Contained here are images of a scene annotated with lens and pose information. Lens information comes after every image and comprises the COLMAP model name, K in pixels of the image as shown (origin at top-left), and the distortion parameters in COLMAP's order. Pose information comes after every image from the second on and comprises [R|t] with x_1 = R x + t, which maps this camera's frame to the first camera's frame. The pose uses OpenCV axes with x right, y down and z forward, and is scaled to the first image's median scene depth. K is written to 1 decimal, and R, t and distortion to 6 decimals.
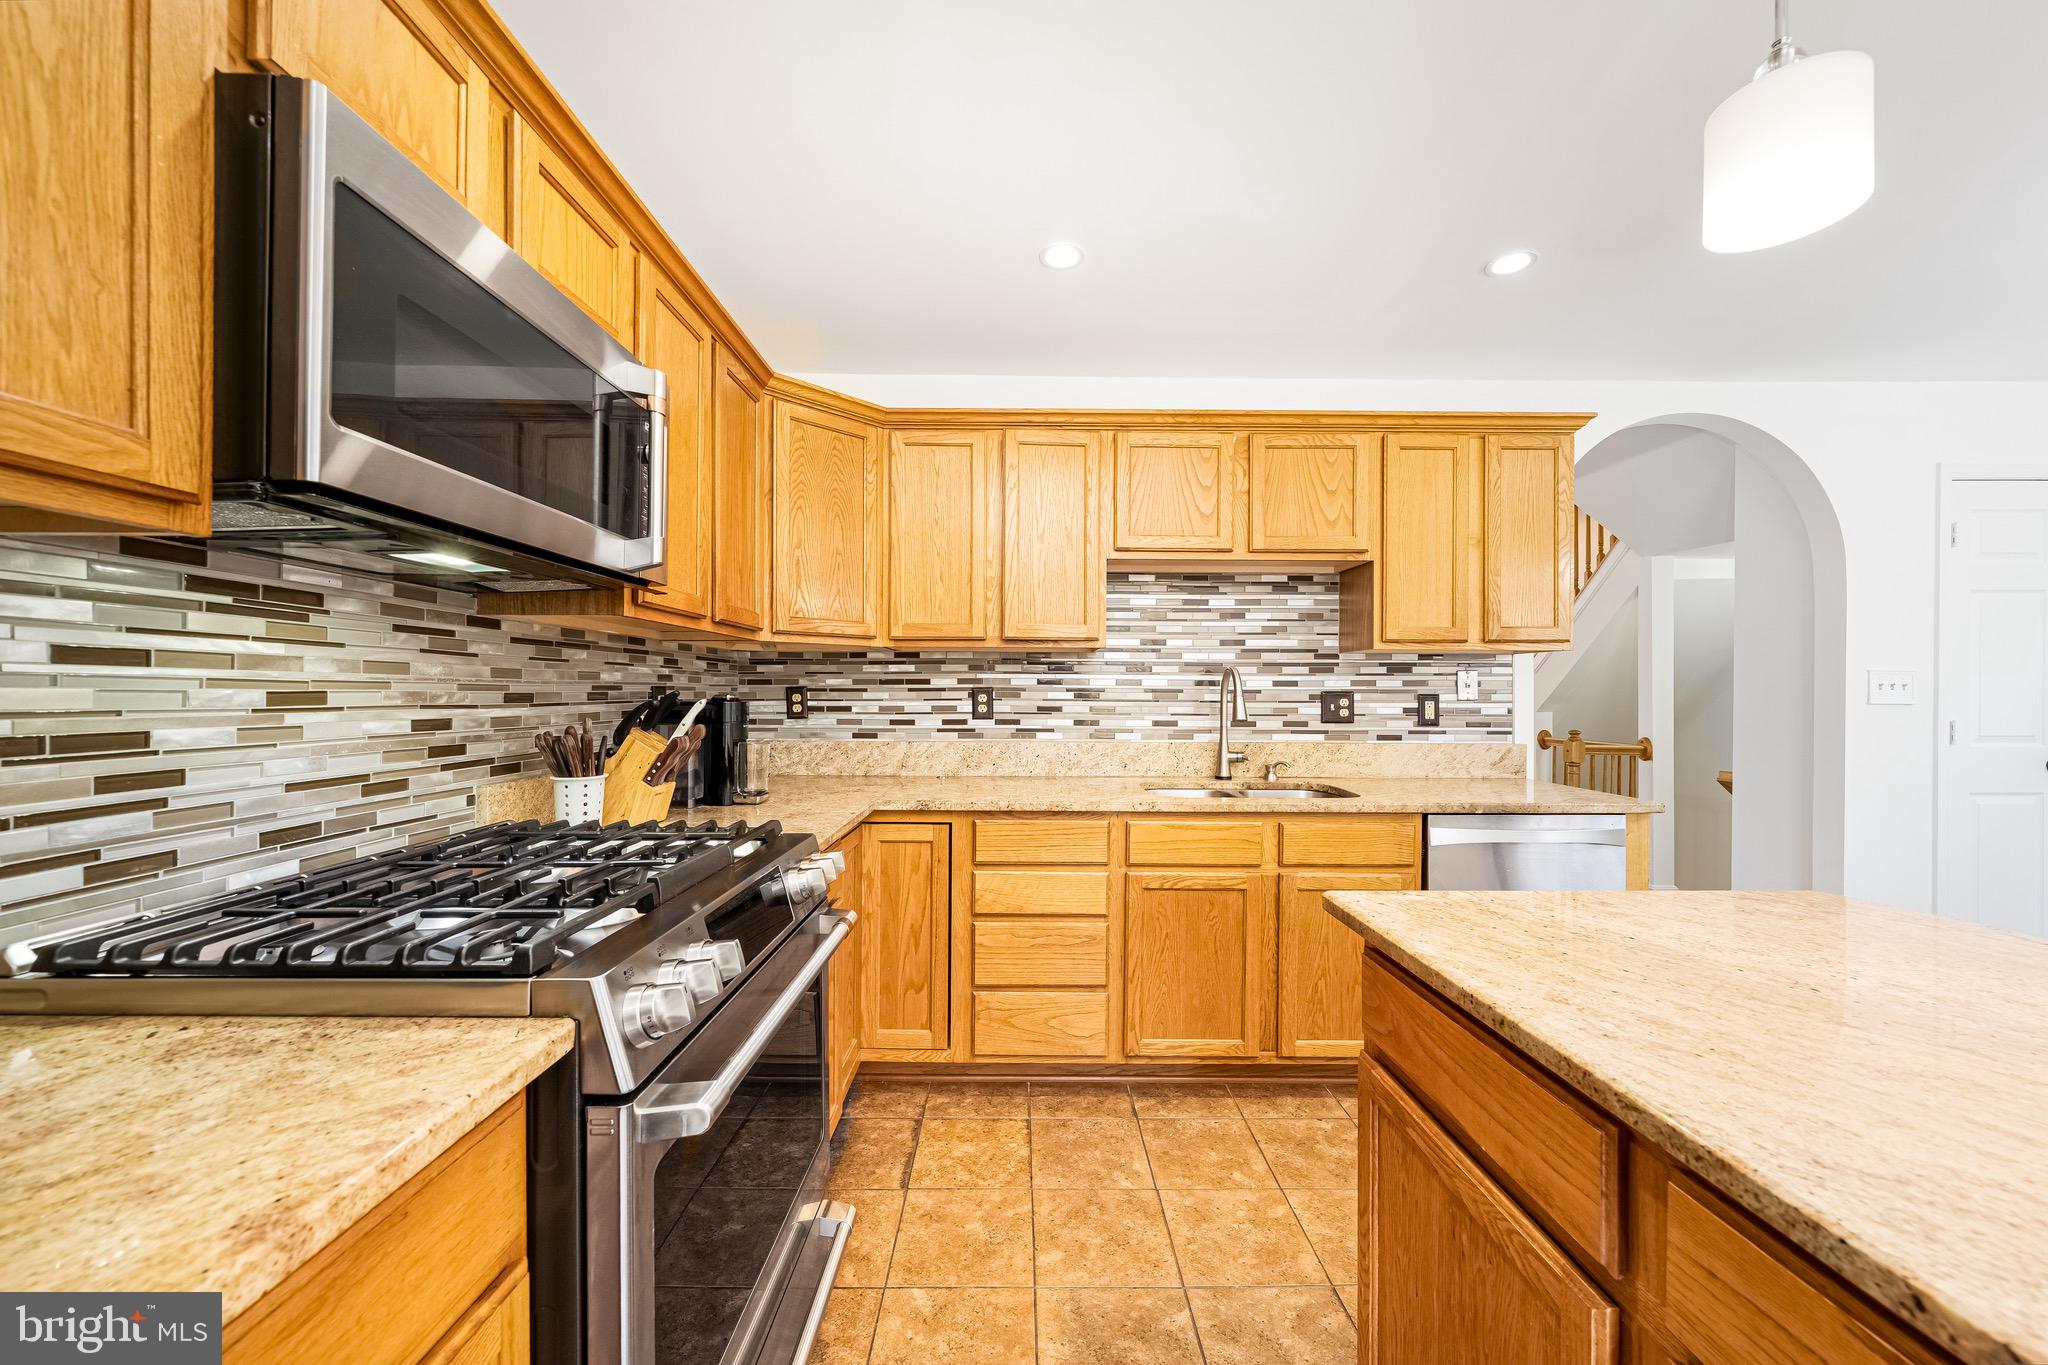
lens RADIAL K [[745.5, 0, 1032.2], [0, 745.5, 692.9], [0, 0, 1]] dist [-0.001786, -0.000215]
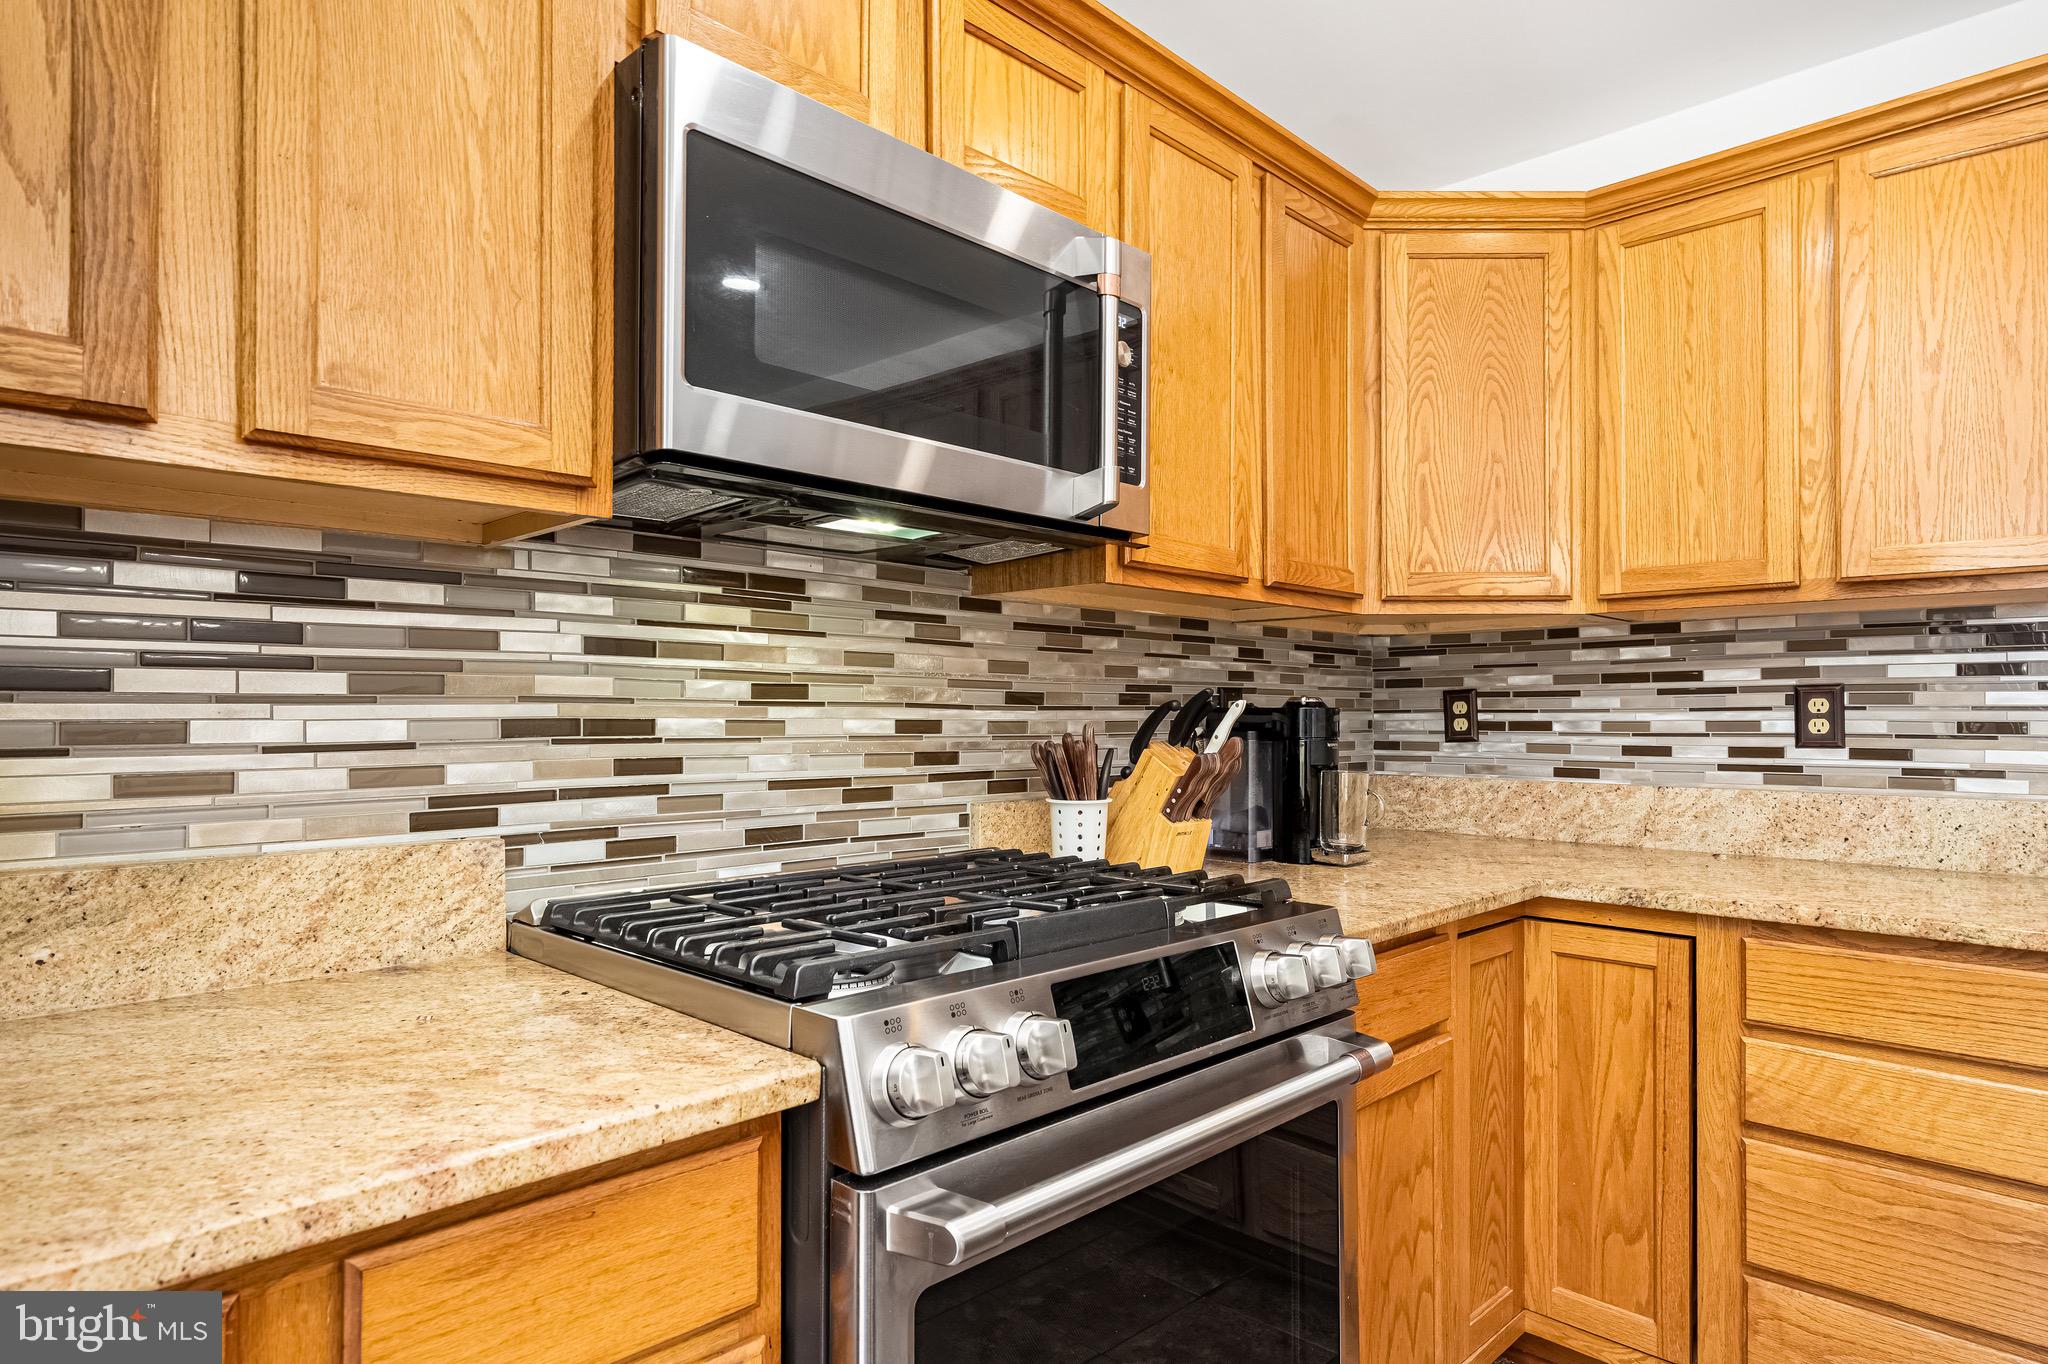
lens RADIAL K [[1169.5, 0, 1034.0], [0, 1169.5, 704.6], [0, 0, 1]] dist [0.003293, 0.000743]
pose [[0.712954, -0.009249, -0.701150, 0.137995], [-0.000261, 0.999909, -0.013456, 0.021436], [0.701211, 0.009776, 0.712887, 0.081811]]
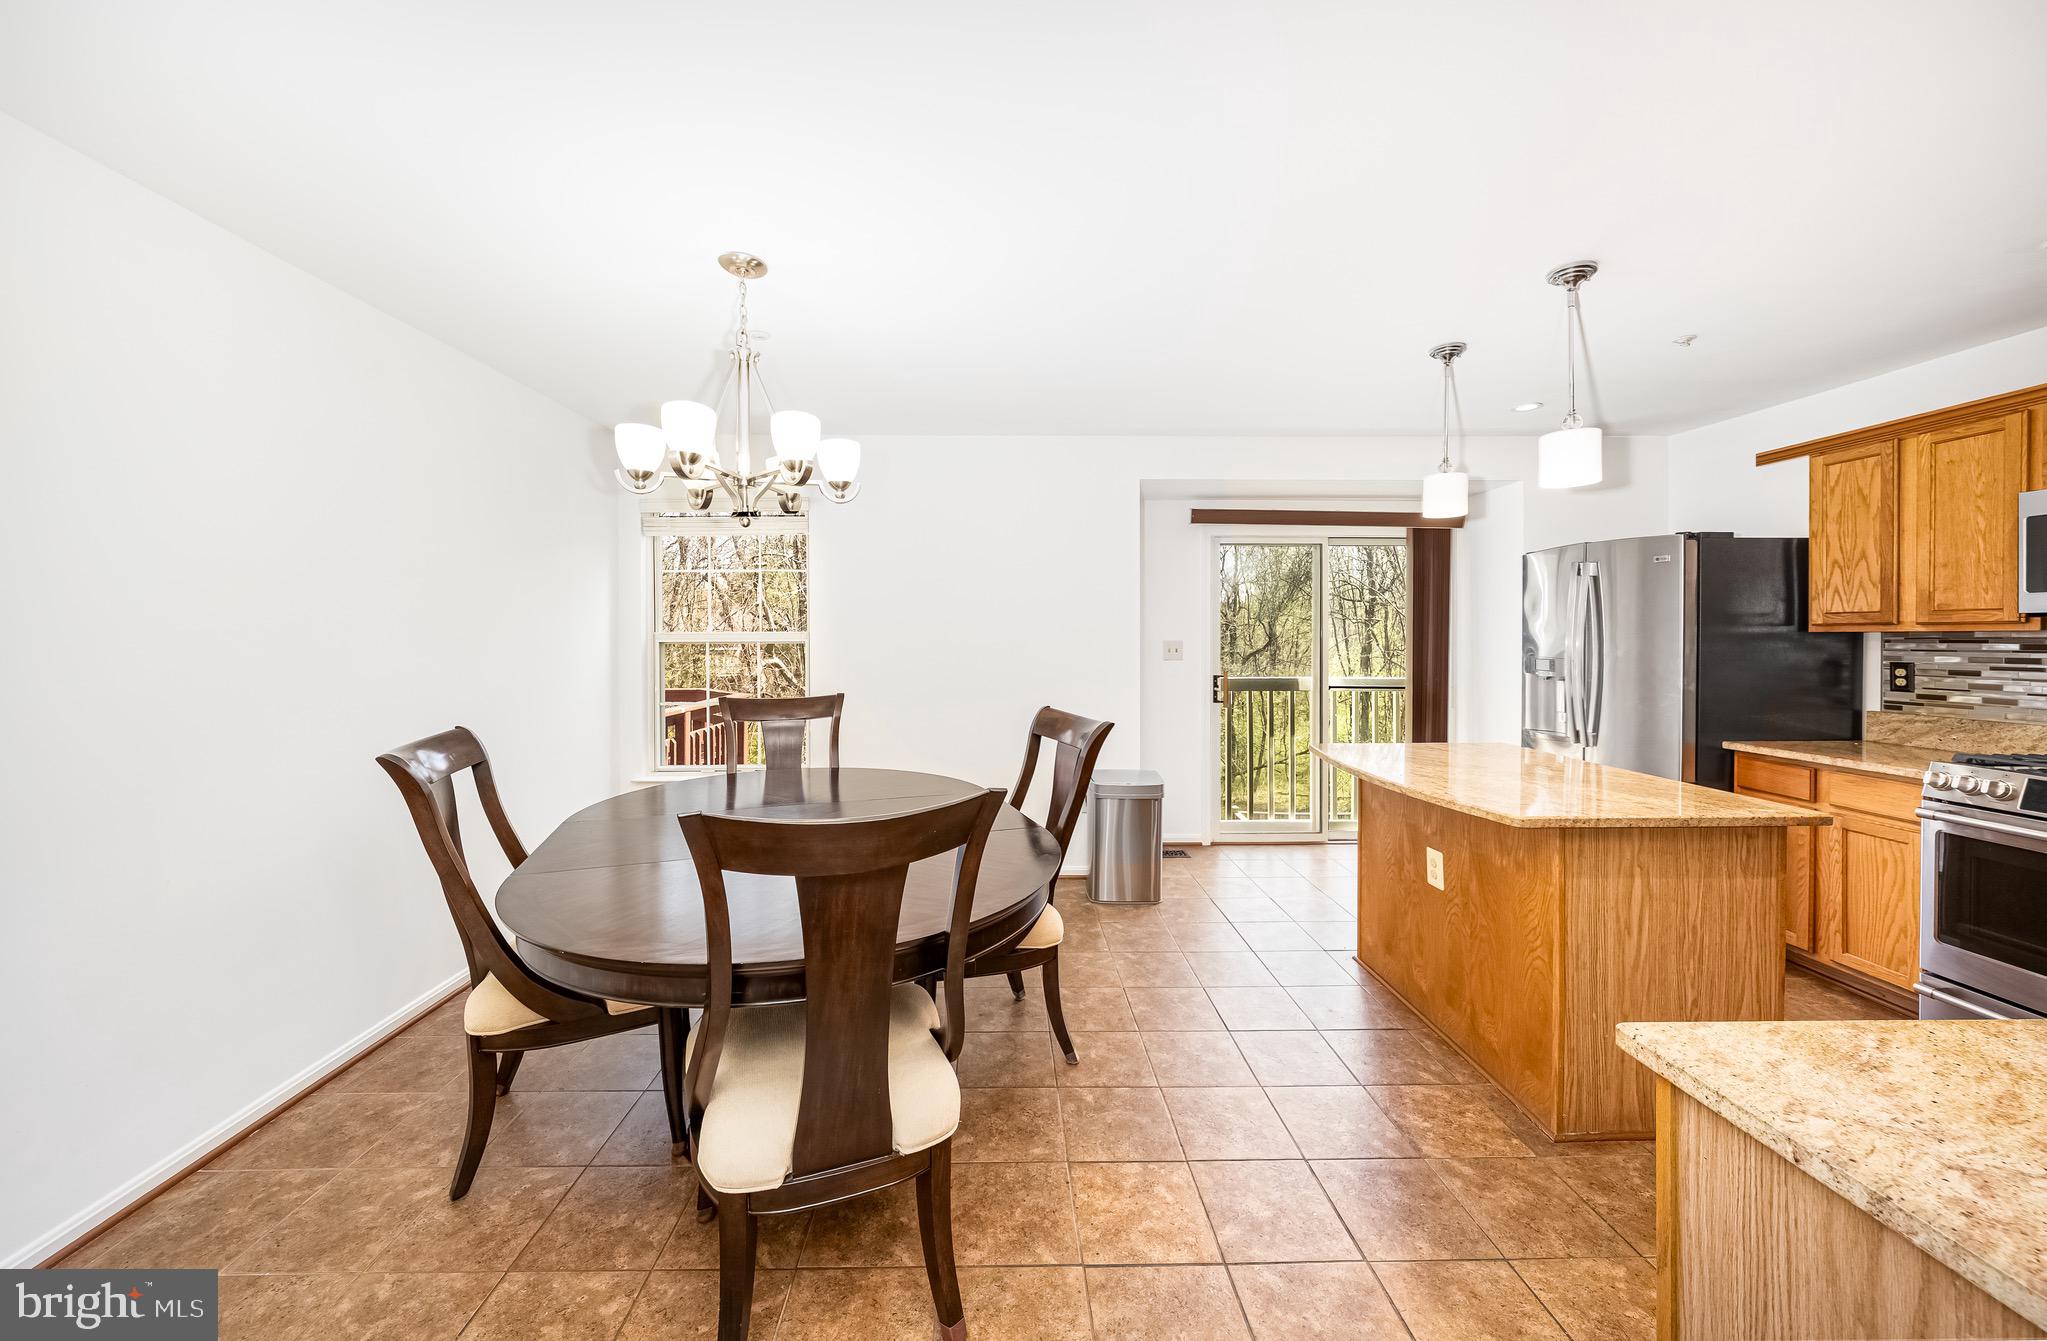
lens RADIAL K [[723.1, 0, 995.0], [0, 723.1, 642.2], [0, 0, 1]] dist [-0.006492, 0.000024]
pose [[-0.999995, -0.000908, 0.003117, 1.154432], [-0.000869, 0.999919, 0.012703, -0.061063], [-0.003129, 0.012701, -0.999914, 1.347303]]
